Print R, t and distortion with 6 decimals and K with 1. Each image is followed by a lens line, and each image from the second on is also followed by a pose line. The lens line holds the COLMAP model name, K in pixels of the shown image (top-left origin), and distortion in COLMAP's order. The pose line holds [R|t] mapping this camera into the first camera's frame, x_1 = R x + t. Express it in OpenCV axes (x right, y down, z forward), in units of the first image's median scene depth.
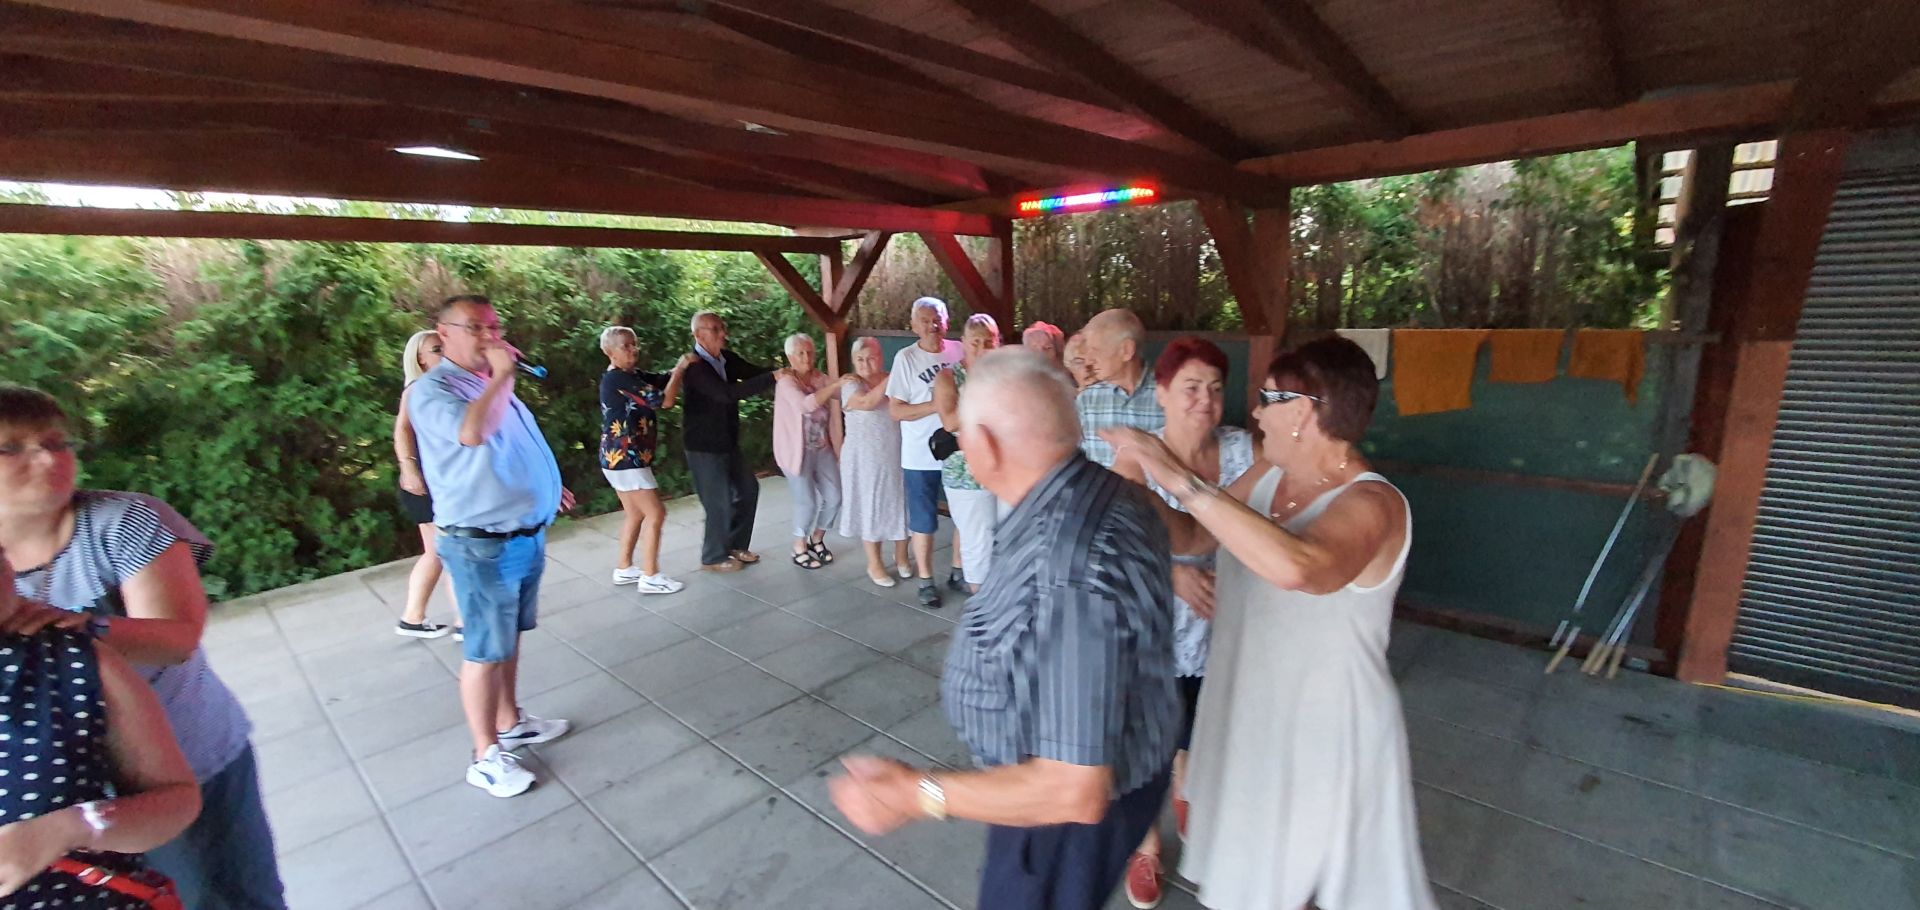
lens RADIAL K [[762.9, 0, 960.0], [0, 762.9, 455.0], [0, 0, 1]] dist [-0.000870, -0.000376]
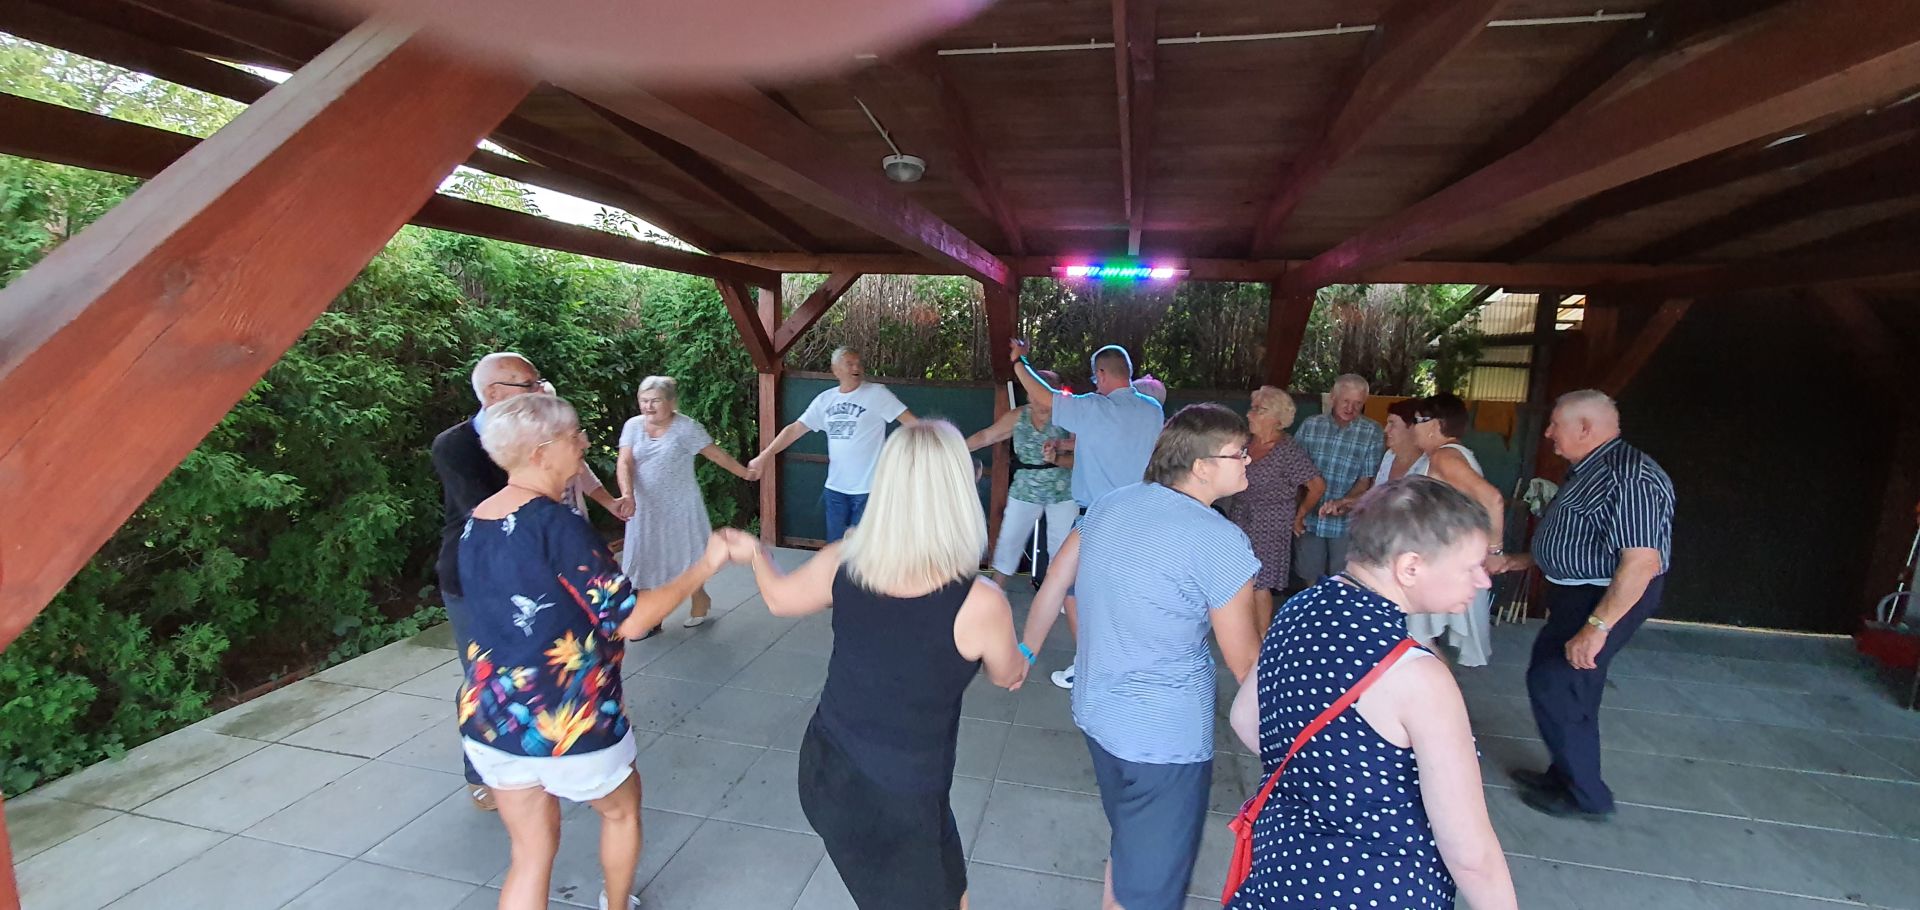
lens RADIAL K [[762.9, 0, 960.0], [0, 762.9, 455.0], [0, 0, 1]] dist [-0.000870, -0.000376]
pose [[0.862502, -0.011561, 0.505922, -0.561726], [0.039964, 0.998173, -0.045322, -0.015699], [-0.504473, 0.059308, 0.861388, 0.139205]]
